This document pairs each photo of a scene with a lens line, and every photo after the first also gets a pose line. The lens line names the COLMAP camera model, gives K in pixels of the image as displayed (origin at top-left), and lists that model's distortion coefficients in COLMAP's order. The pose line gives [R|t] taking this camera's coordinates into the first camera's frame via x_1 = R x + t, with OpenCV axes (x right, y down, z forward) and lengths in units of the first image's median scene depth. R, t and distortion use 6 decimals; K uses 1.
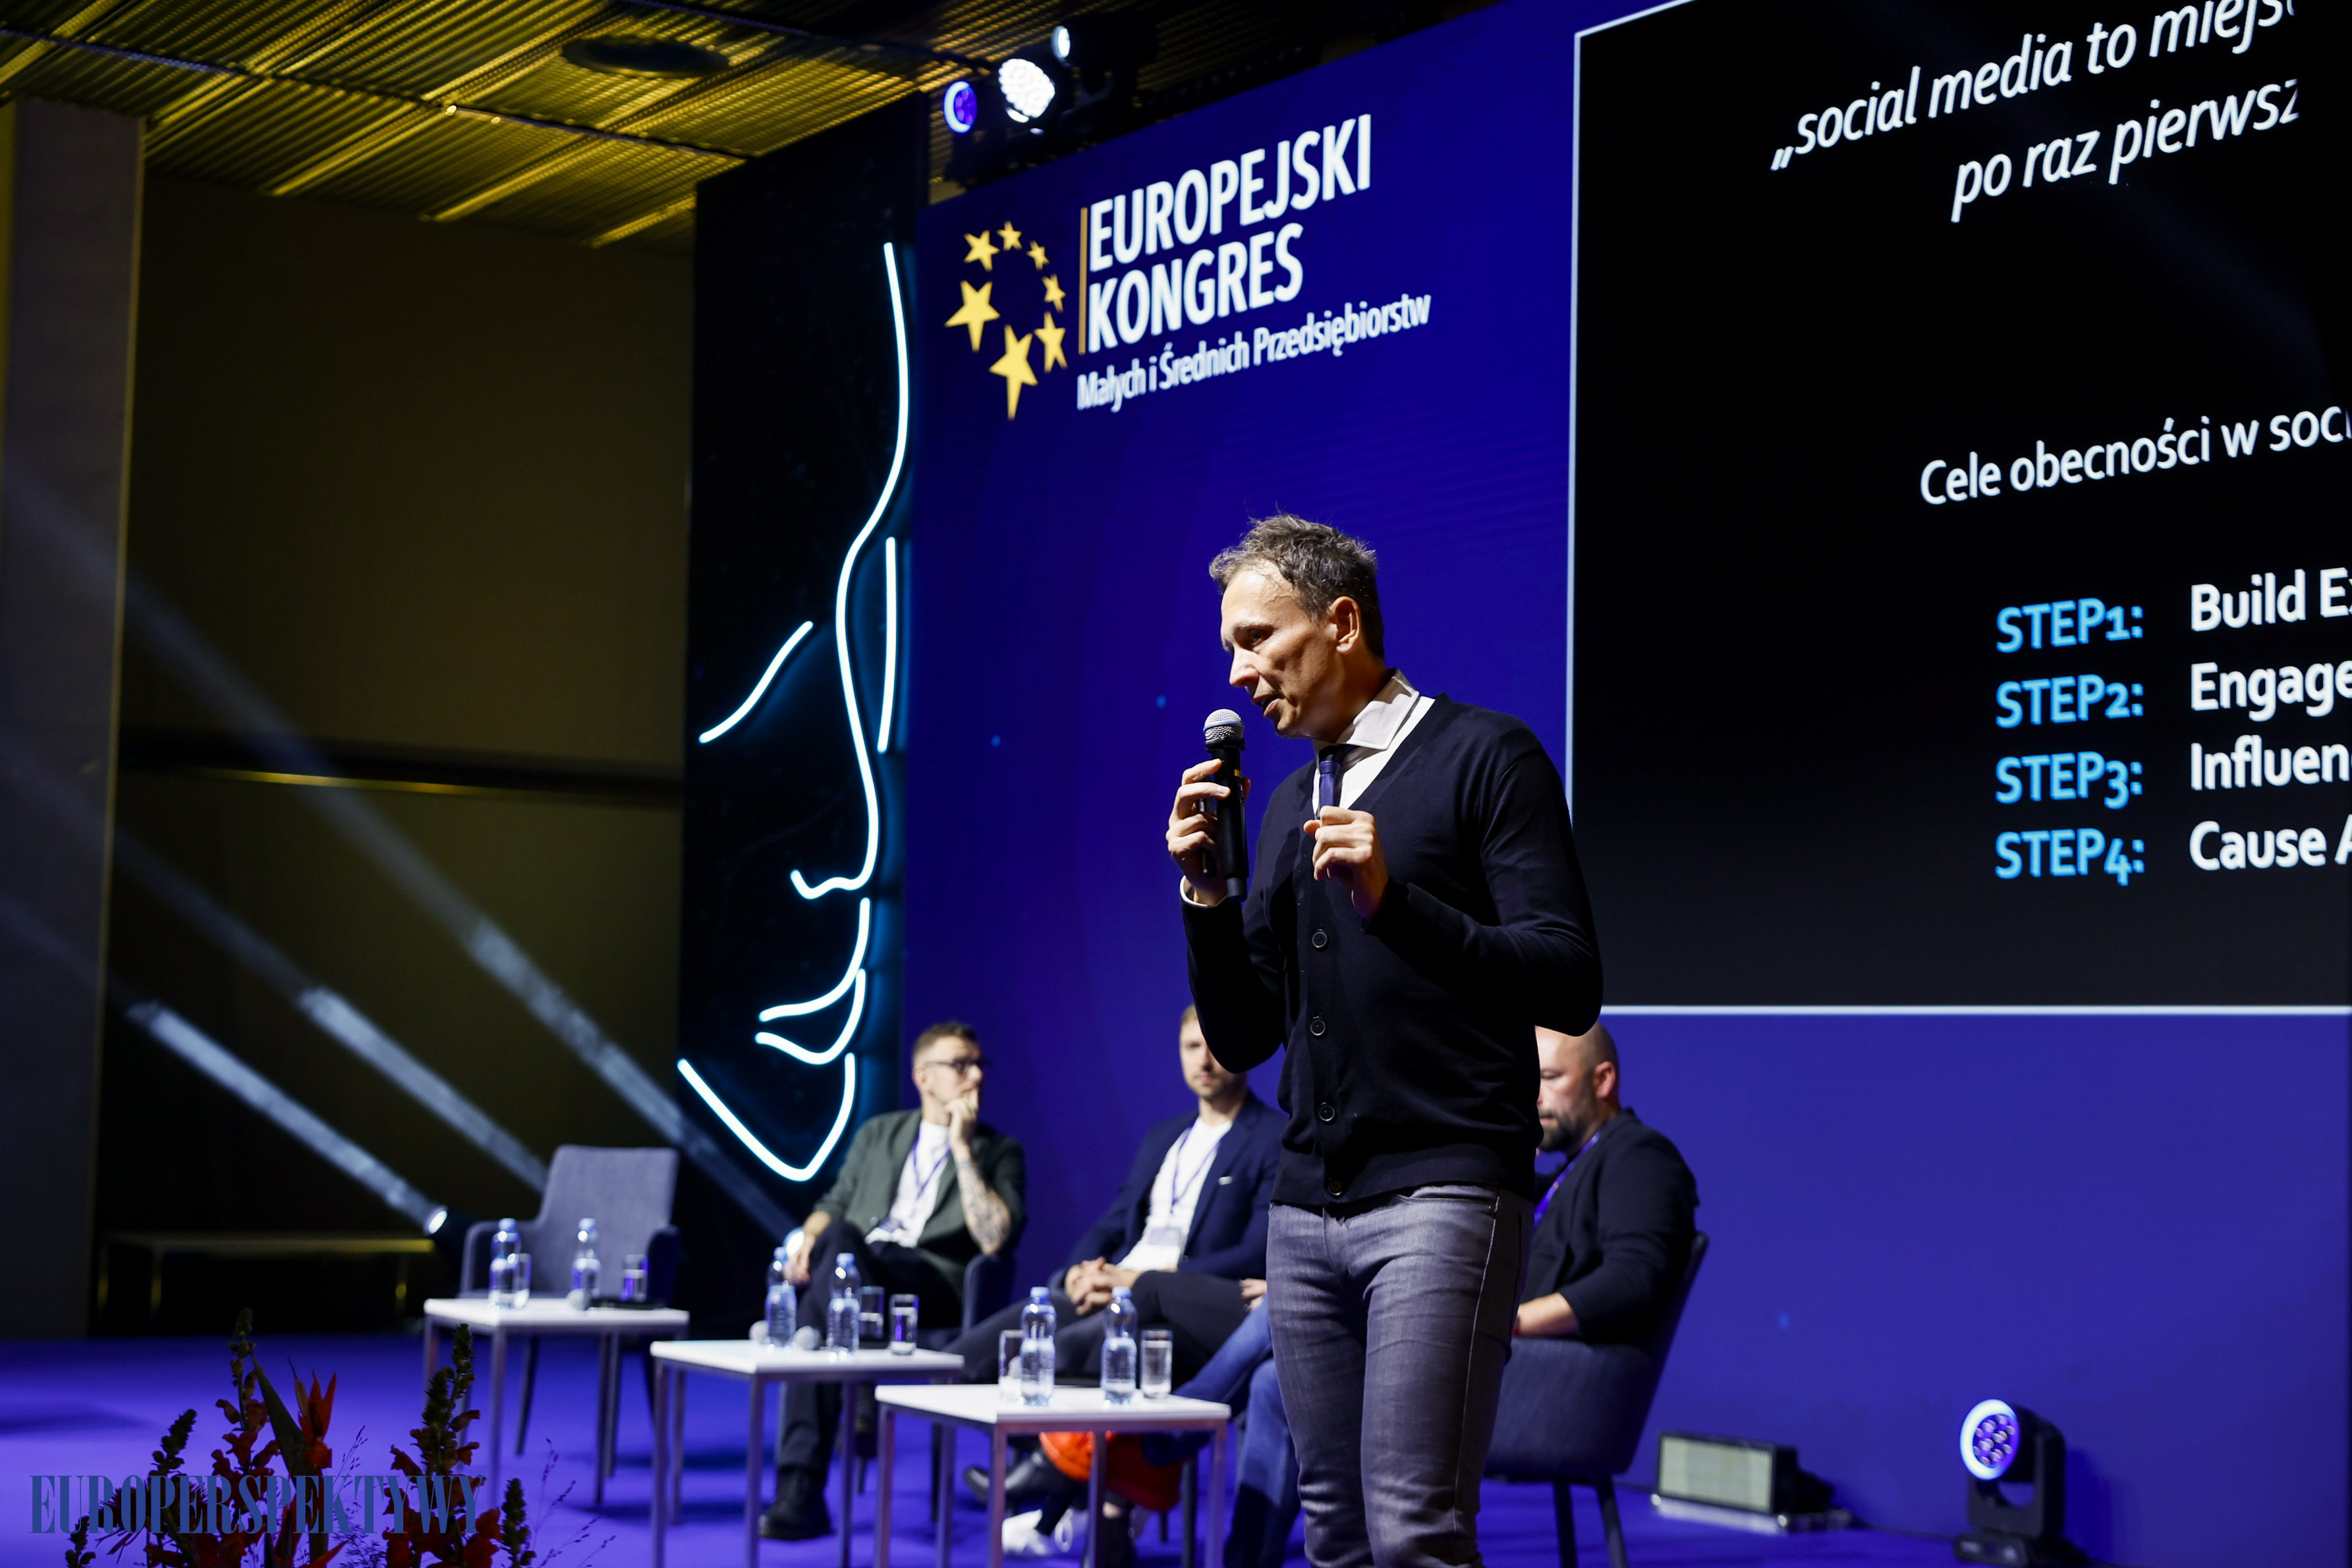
lens RADIAL K [[3597.1, 0, 1168.0], [0, 3597.1, 793.8], [0, 0, 1]] dist [0.182390, 0.000000]
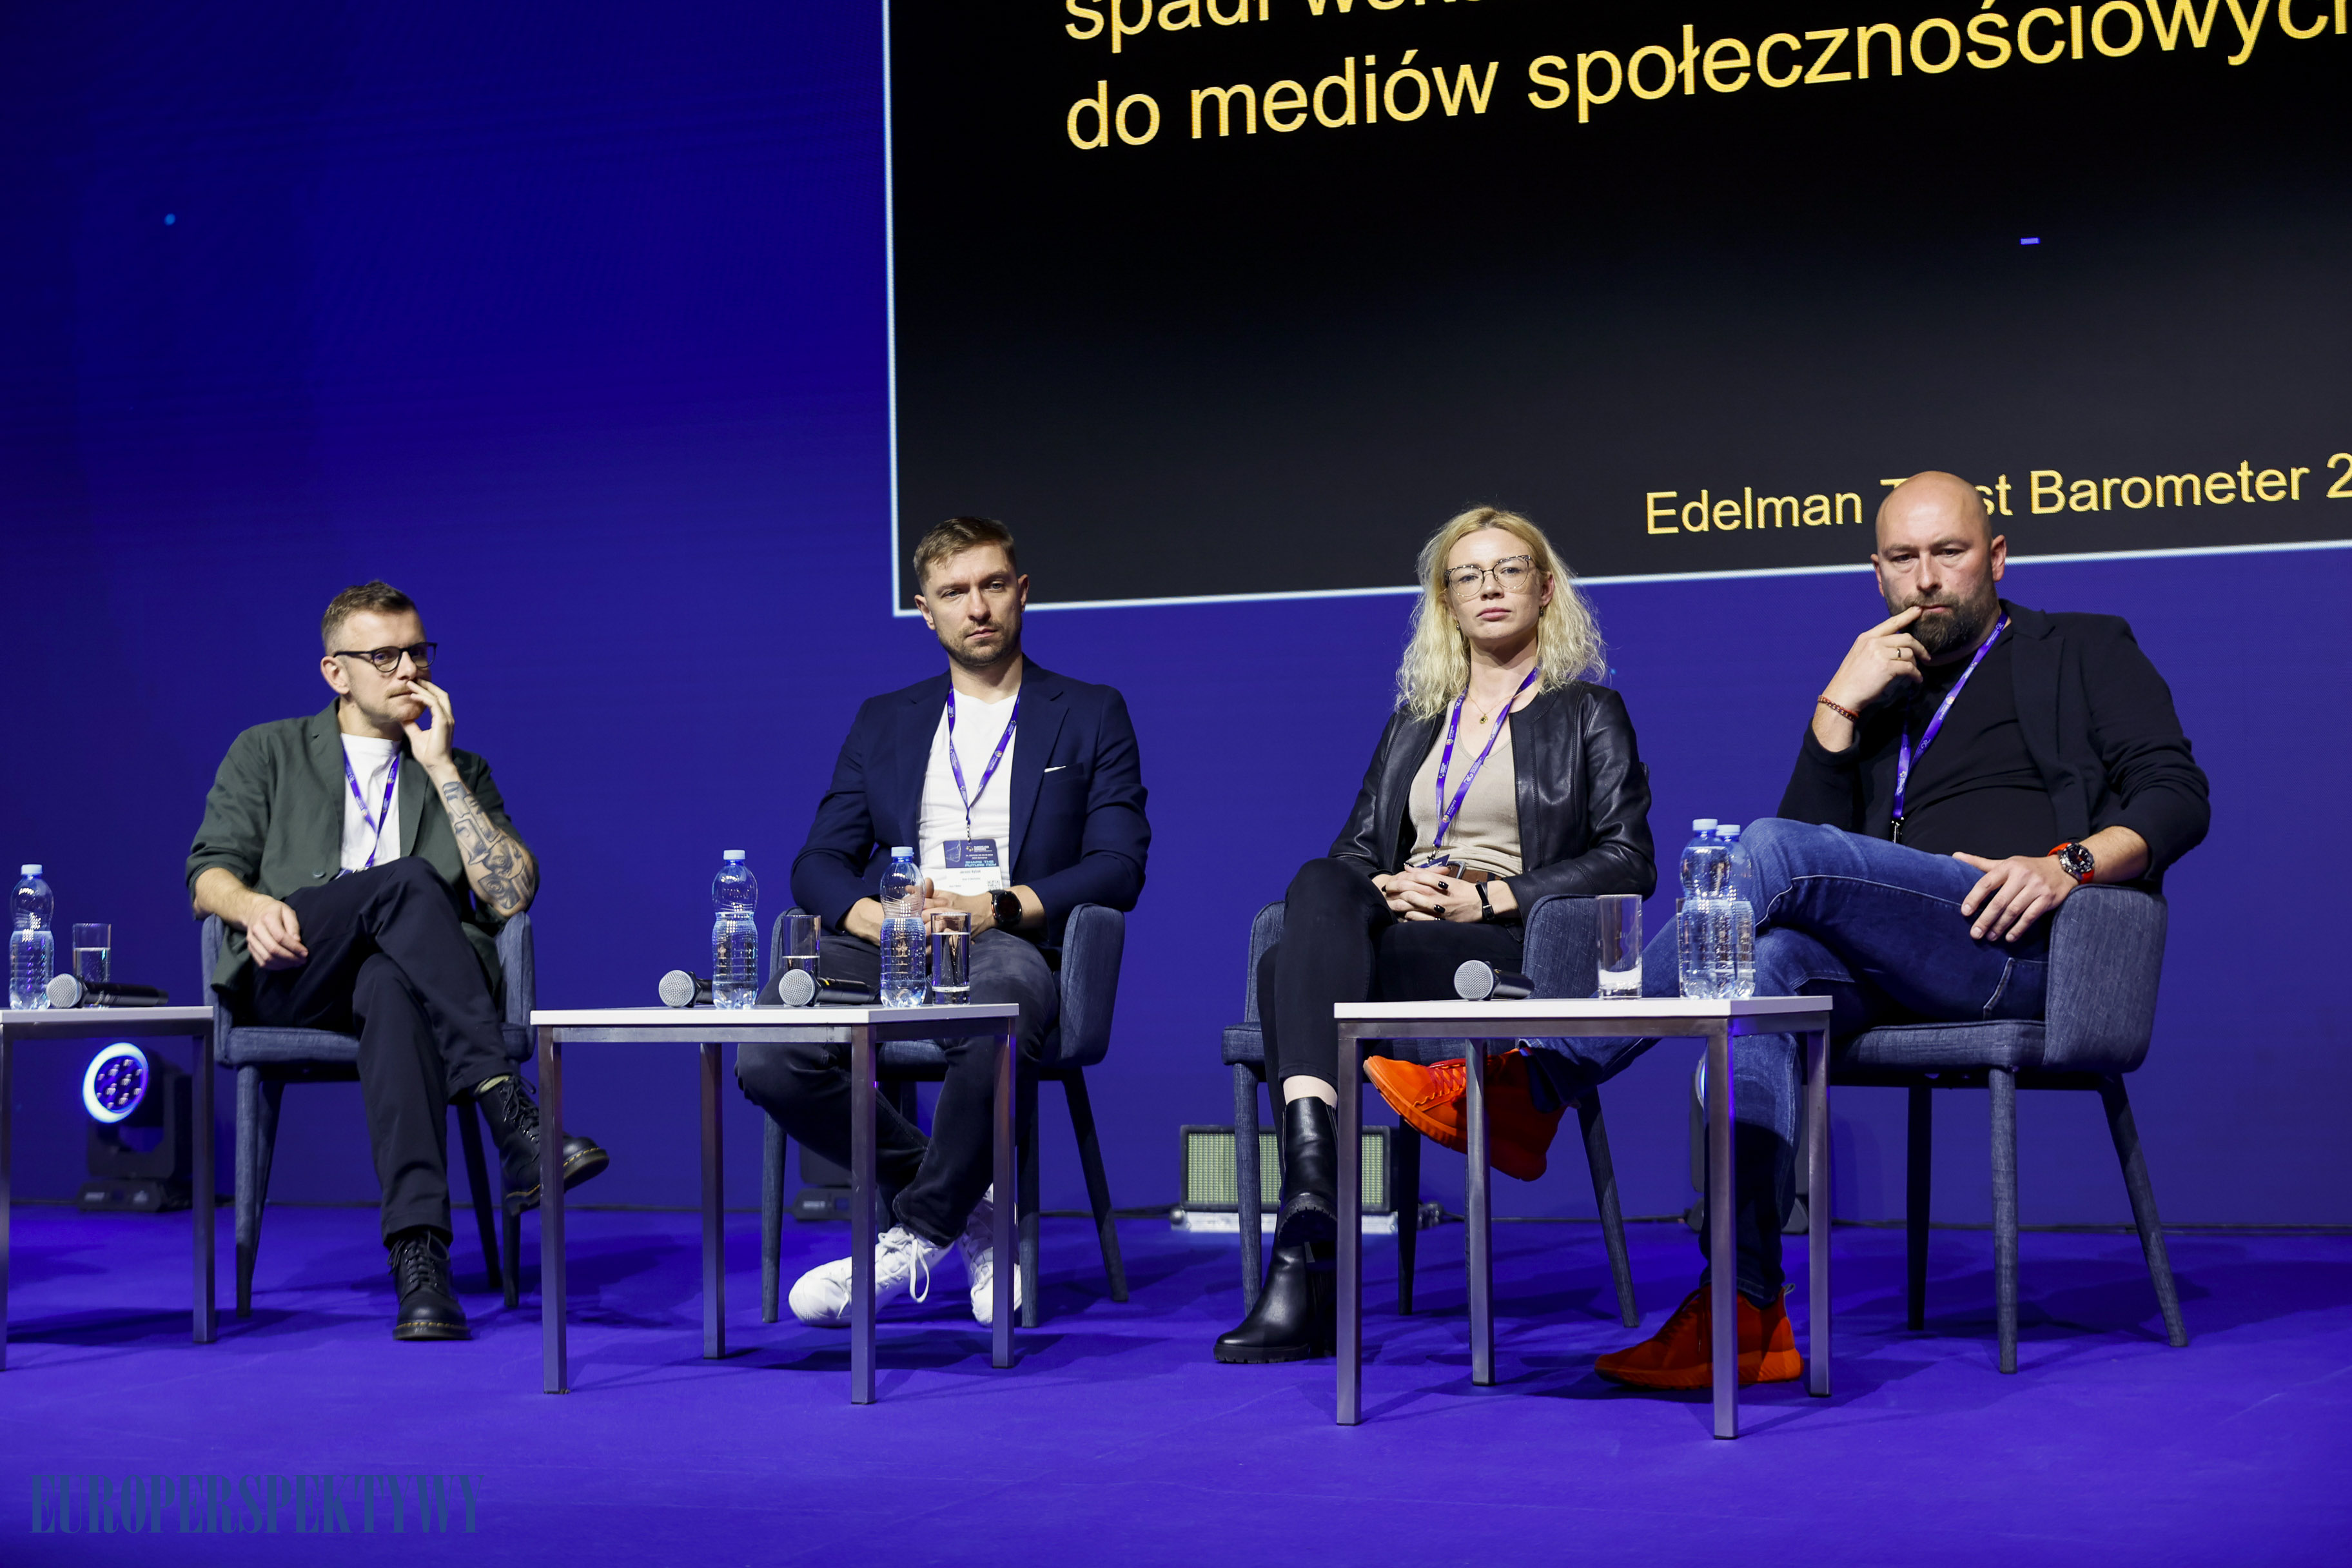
lens RADIAL K [[3785.0, 0, 1181.9], [0, 3785.0, 766.9], [0, 0, 1]] dist [0.010724, 0.000000]
pose [[0.813901, -0.009882, 0.580920, -0.264514], [-0.010726, 0.999429, 0.032029, 0.056024], [-0.580905, -0.032299, 0.813330, 0.263112]]
